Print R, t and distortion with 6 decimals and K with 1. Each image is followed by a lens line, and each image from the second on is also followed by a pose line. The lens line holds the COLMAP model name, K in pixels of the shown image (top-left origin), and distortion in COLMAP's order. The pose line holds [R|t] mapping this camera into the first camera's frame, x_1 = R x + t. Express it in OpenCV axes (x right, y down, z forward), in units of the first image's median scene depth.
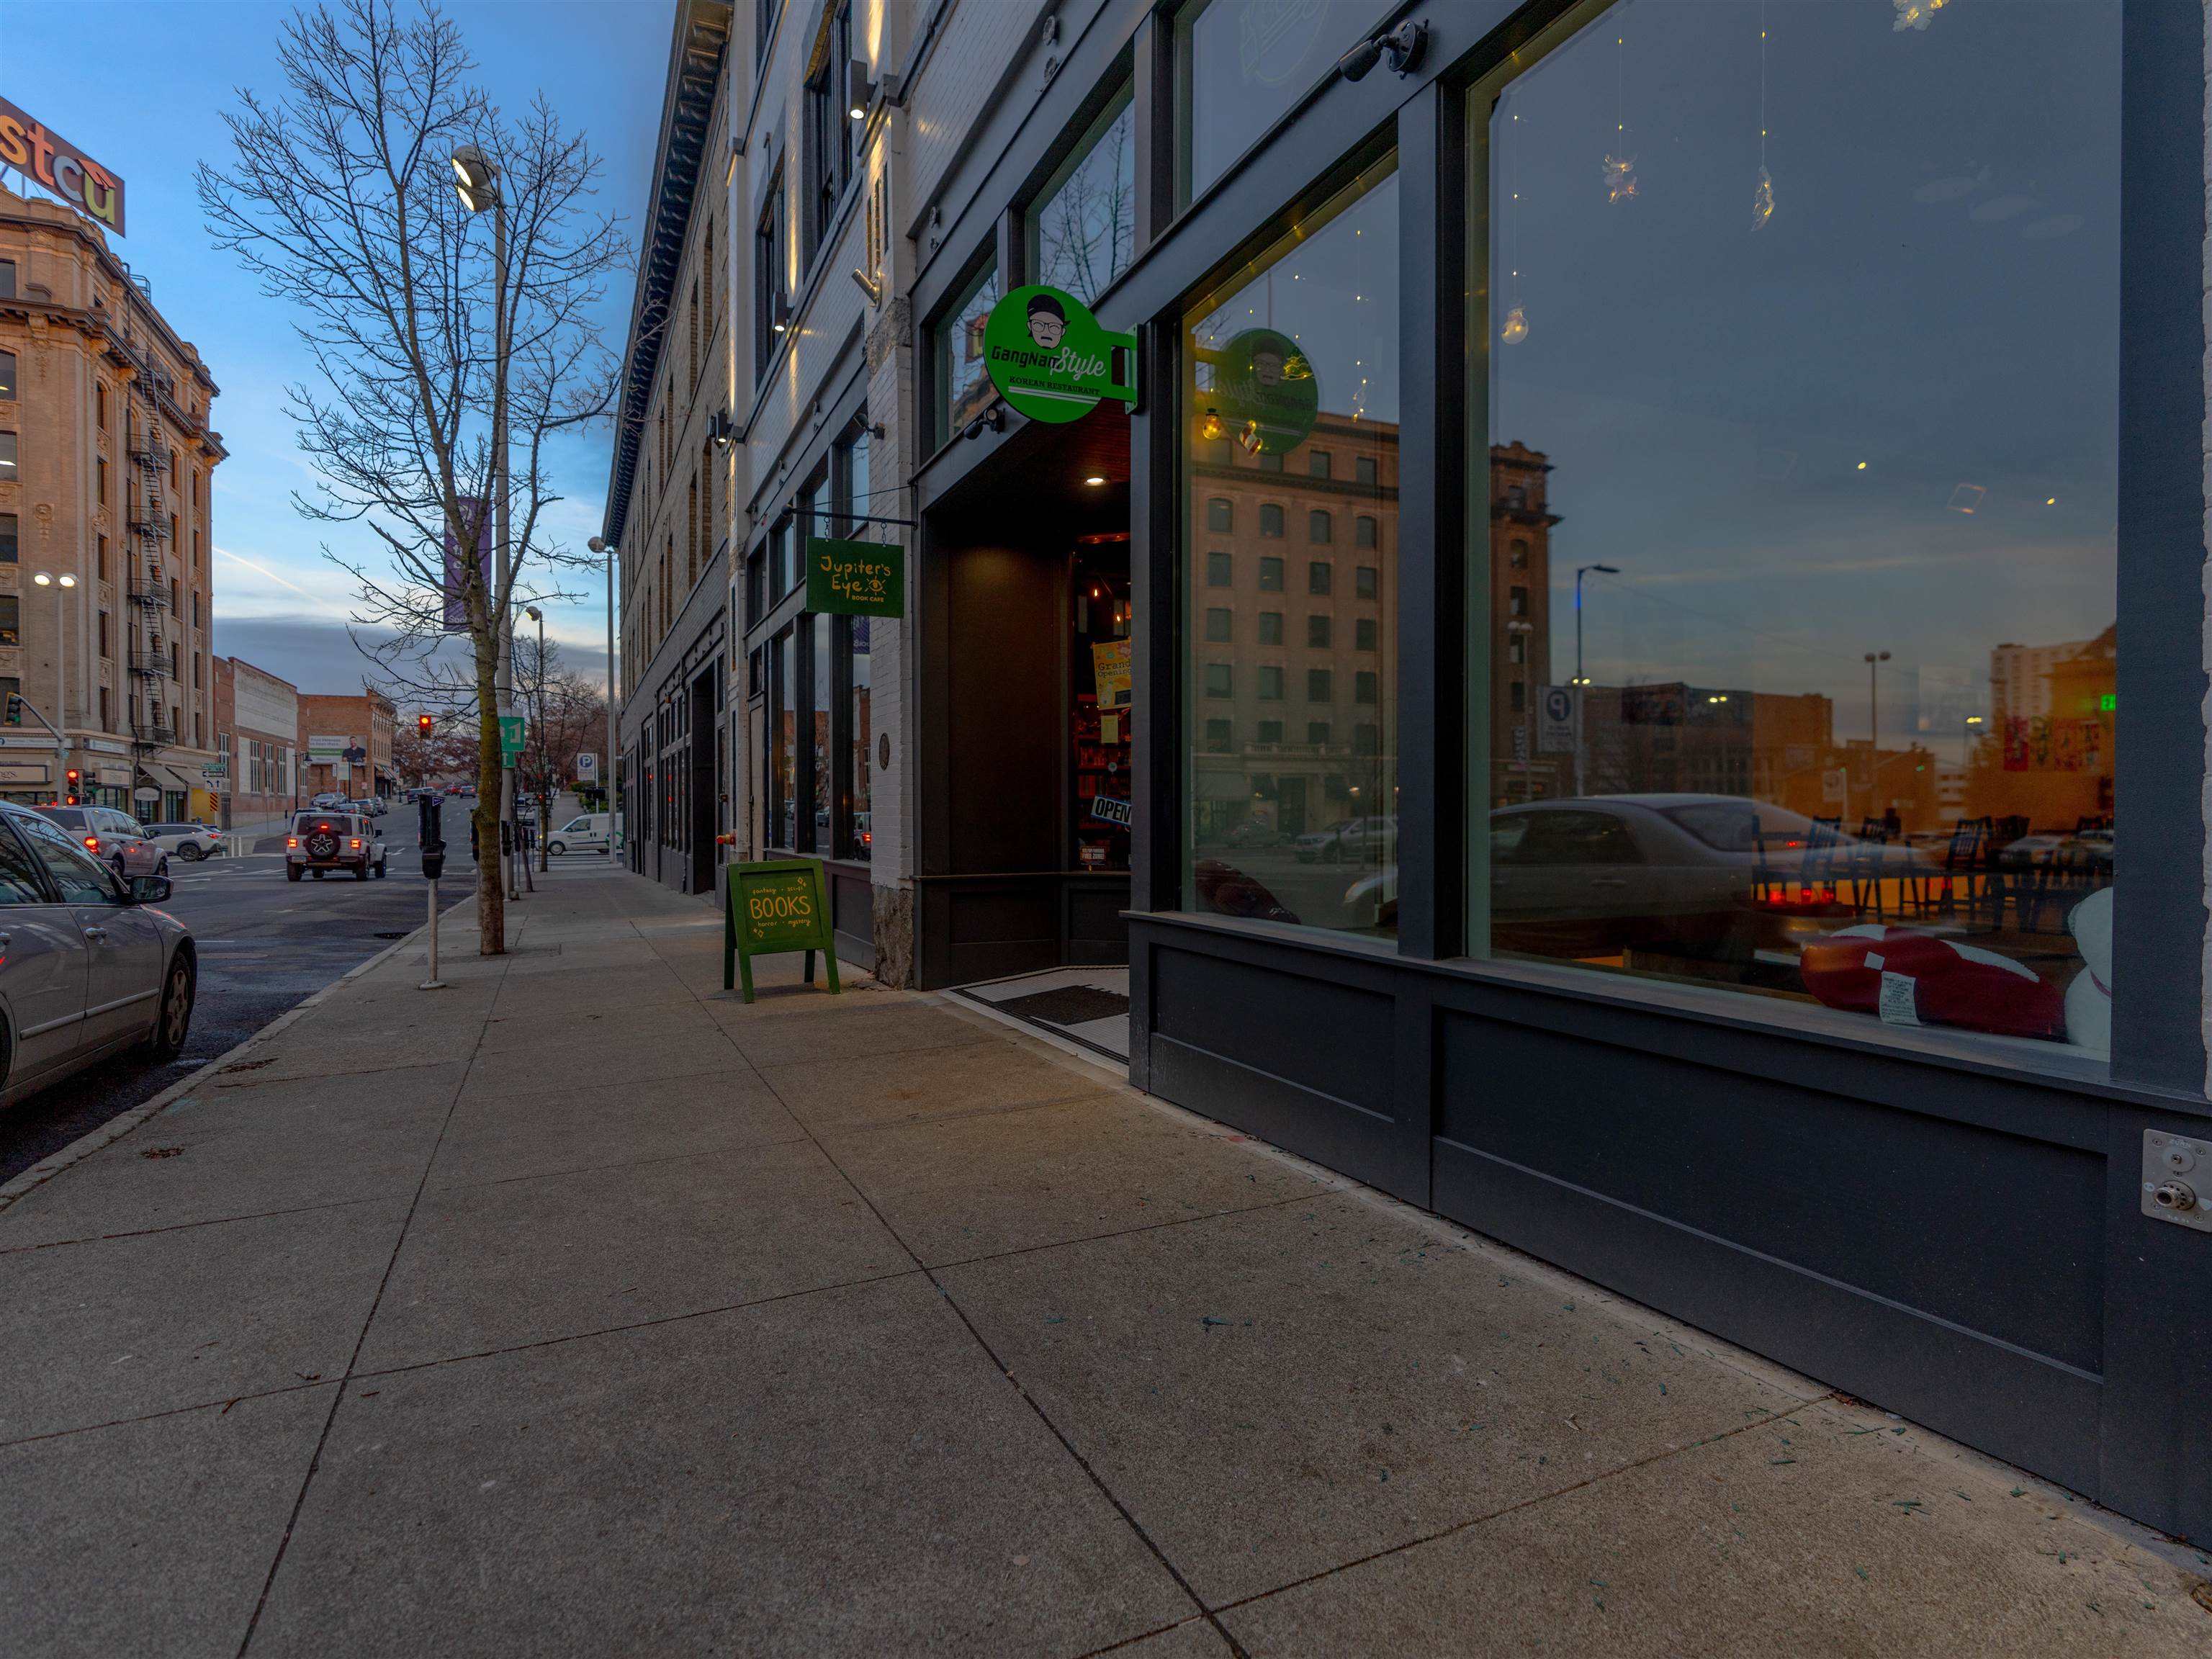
lens RADIAL K [[1132.4, 0, 1105.2], [0, 1132.4, 831.2], [0, 0, 1]] dist [-0.017361, -0.001031]
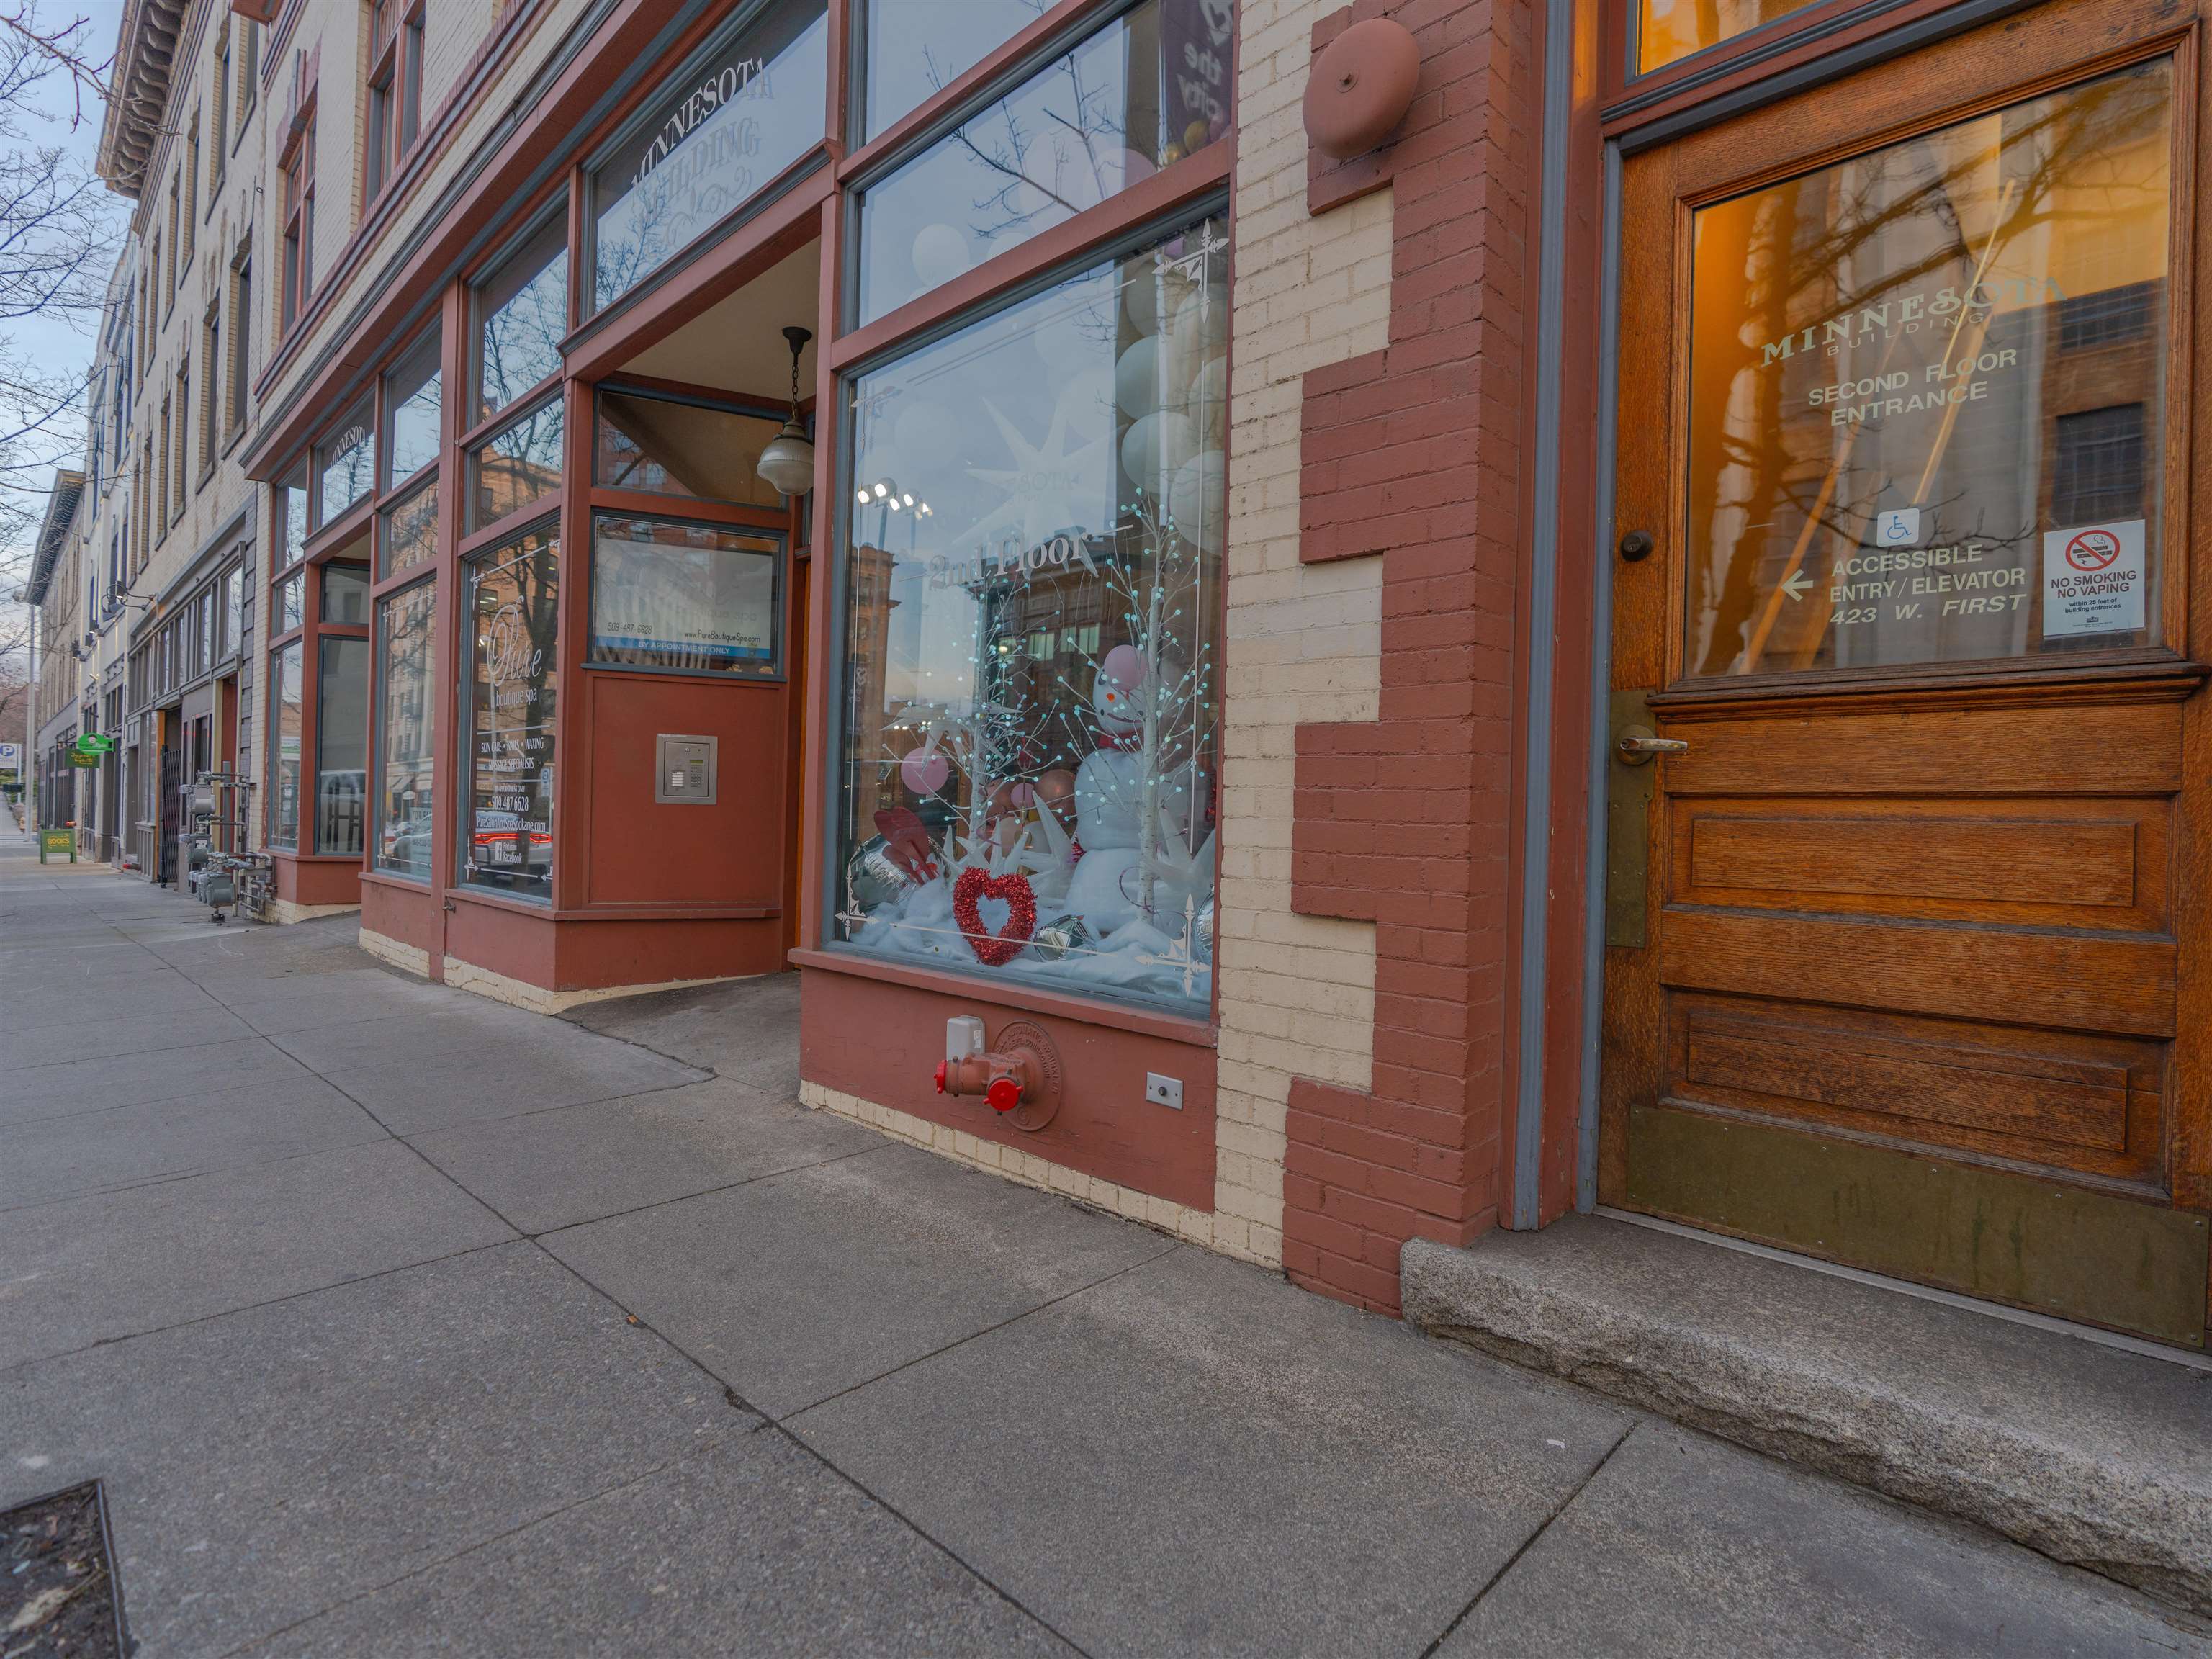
lens RADIAL K [[1132.4, 0, 1110.8], [0, 1132.4, 818.0], [0, 0, 1]] dist [-0.017361, -0.001031]
pose [[0.936368, 0.022105, 0.350324, 0.169508], [-0.018157, 0.999729, -0.014549, -0.001445], [-0.350551, 0.007262, 0.936516, -0.371081]]
